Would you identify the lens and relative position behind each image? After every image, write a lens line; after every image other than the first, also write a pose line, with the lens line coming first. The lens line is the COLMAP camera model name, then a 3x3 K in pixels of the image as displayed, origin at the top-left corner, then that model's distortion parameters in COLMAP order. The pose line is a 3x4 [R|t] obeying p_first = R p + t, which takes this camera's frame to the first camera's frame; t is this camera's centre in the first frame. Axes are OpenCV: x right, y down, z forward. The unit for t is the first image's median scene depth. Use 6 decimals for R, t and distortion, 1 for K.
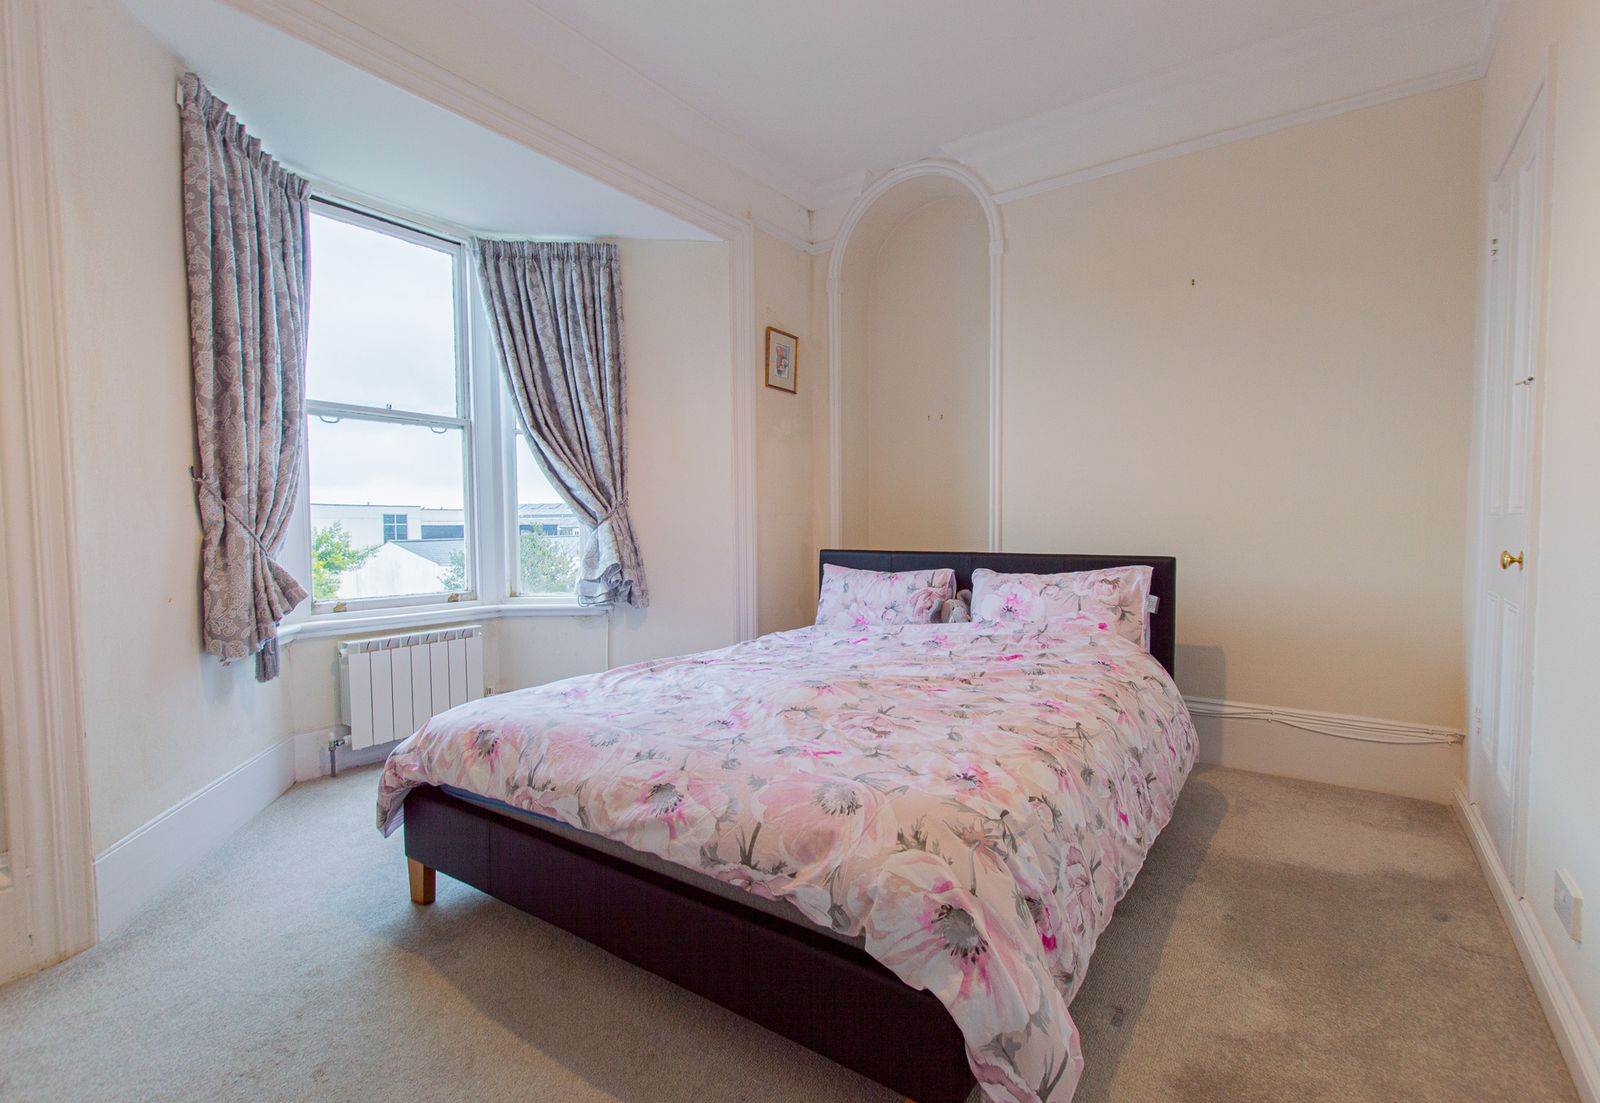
lens RADIAL K [[729.8, 0, 813.0], [0, 729.8, 558.3], [0, 0, 1]] dist [0.003370, -0.000189]
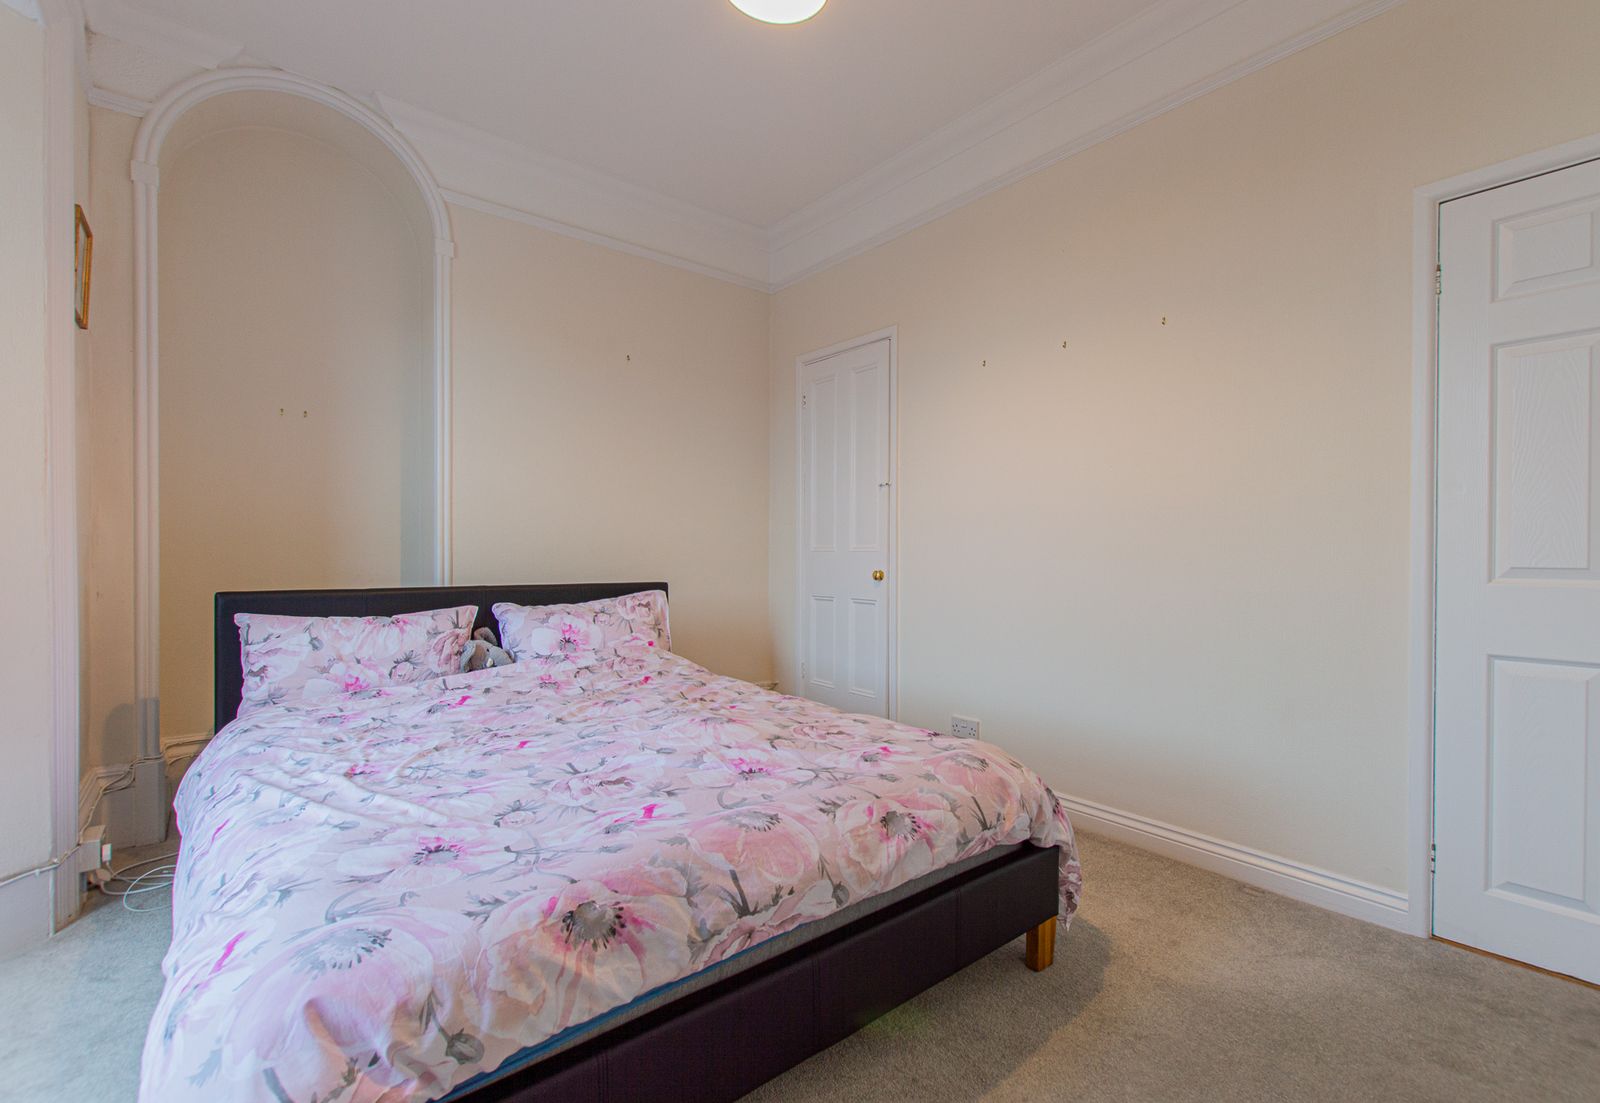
lens RADIAL K [[729.8, 0, 813.0], [0, 729.8, 558.3], [0, 0, 1]] dist [0.003370, -0.000189]
pose [[0.269276, -0.001076, 0.963062, -1.017095], [0.039917, 0.999153, -0.010044, -0.031864], [-0.962235, 0.041147, 0.269091, 0.688618]]
